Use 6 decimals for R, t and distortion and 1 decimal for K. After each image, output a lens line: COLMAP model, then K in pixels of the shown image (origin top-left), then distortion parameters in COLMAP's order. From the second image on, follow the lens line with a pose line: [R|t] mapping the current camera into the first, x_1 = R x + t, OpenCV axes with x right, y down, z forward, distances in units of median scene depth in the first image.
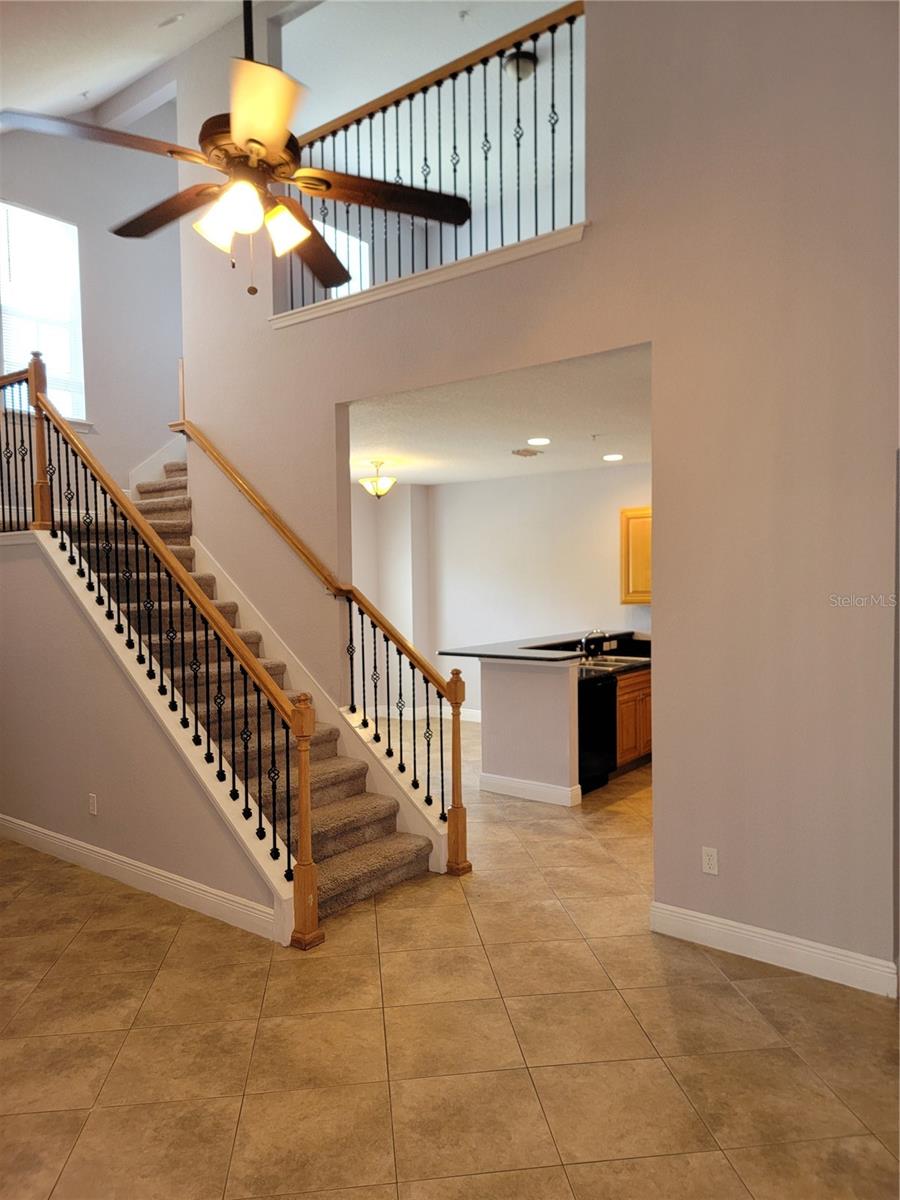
lens RADIAL K [[824.3, 0, 455.9], [0, 824.3, 602.6], [0, 0, 1]] dist [0.063893, -0.060802]
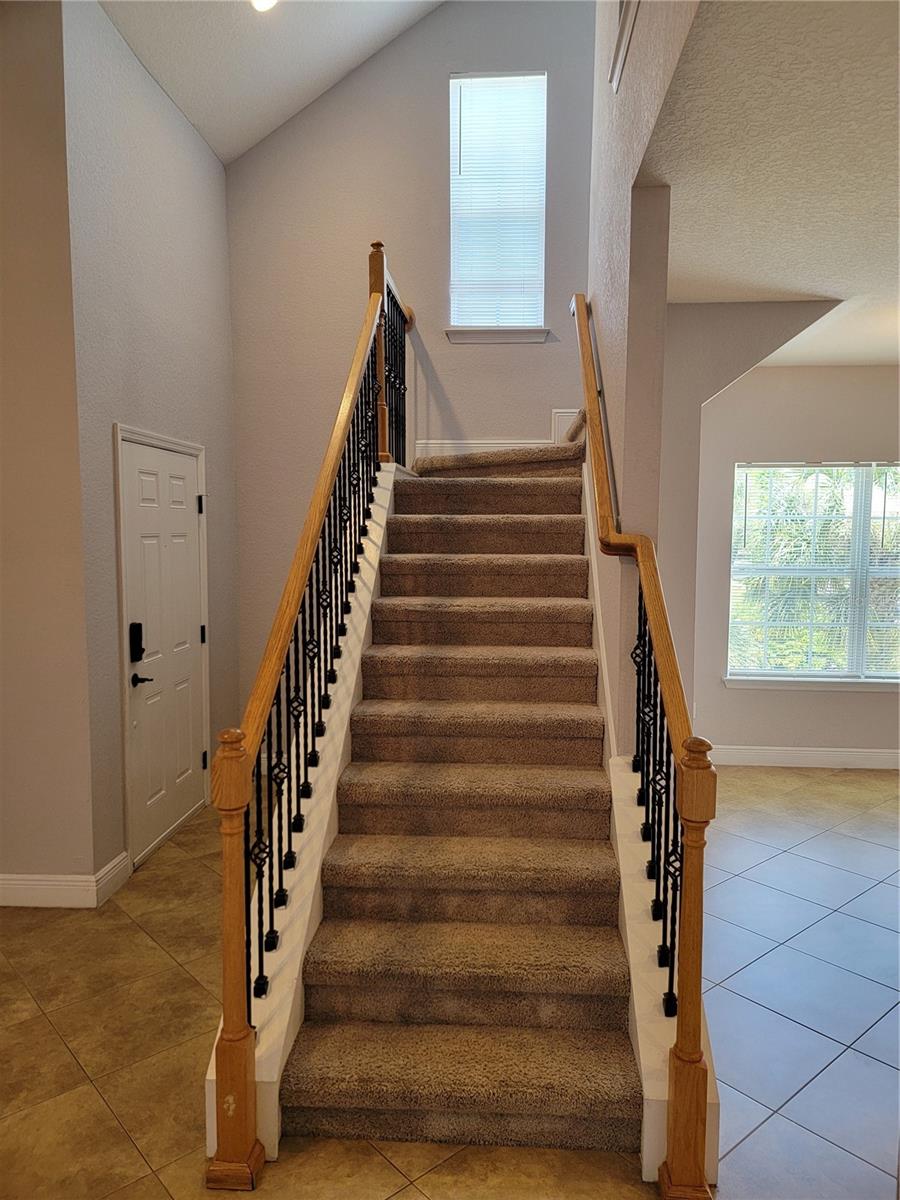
lens RADIAL K [[824.3, 0, 455.9], [0, 824.3, 602.6], [0, 0, 1]] dist [0.063893, -0.060802]
pose [[0.567267, 0.086265, -0.819003, 0.173167], [-0.035115, 0.996128, 0.080600, -0.011448], [0.822785, -0.016962, 0.568100, 0.423631]]
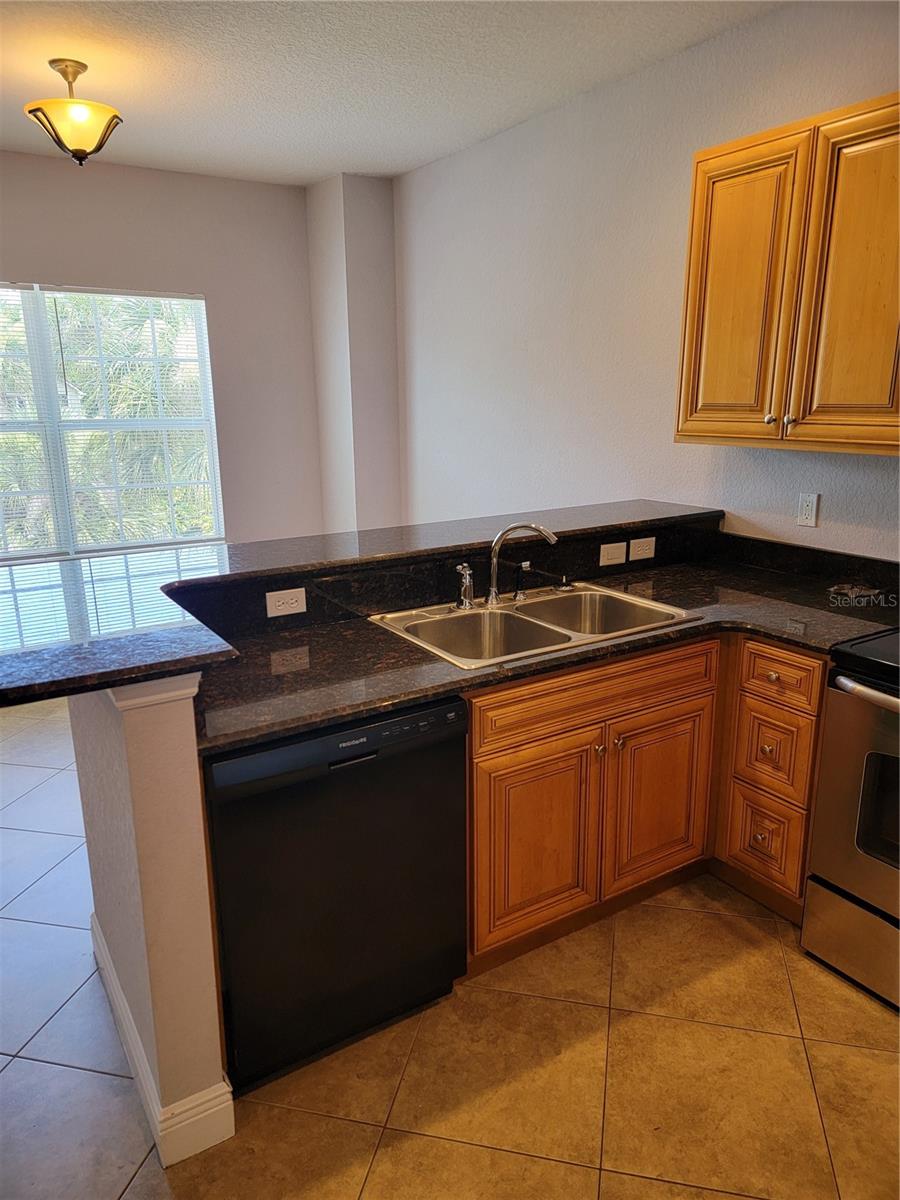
lens RADIAL K [[824.3, 0, 455.9], [0, 824.3, 602.6], [0, 0, 1]] dist [0.063893, -0.060802]
pose [[0.938708, 0.099285, -0.330105, 0.284139], [-0.023379, 0.973756, 0.226391, -0.010968], [0.343919, -0.204797, 0.916394, 0.733334]]
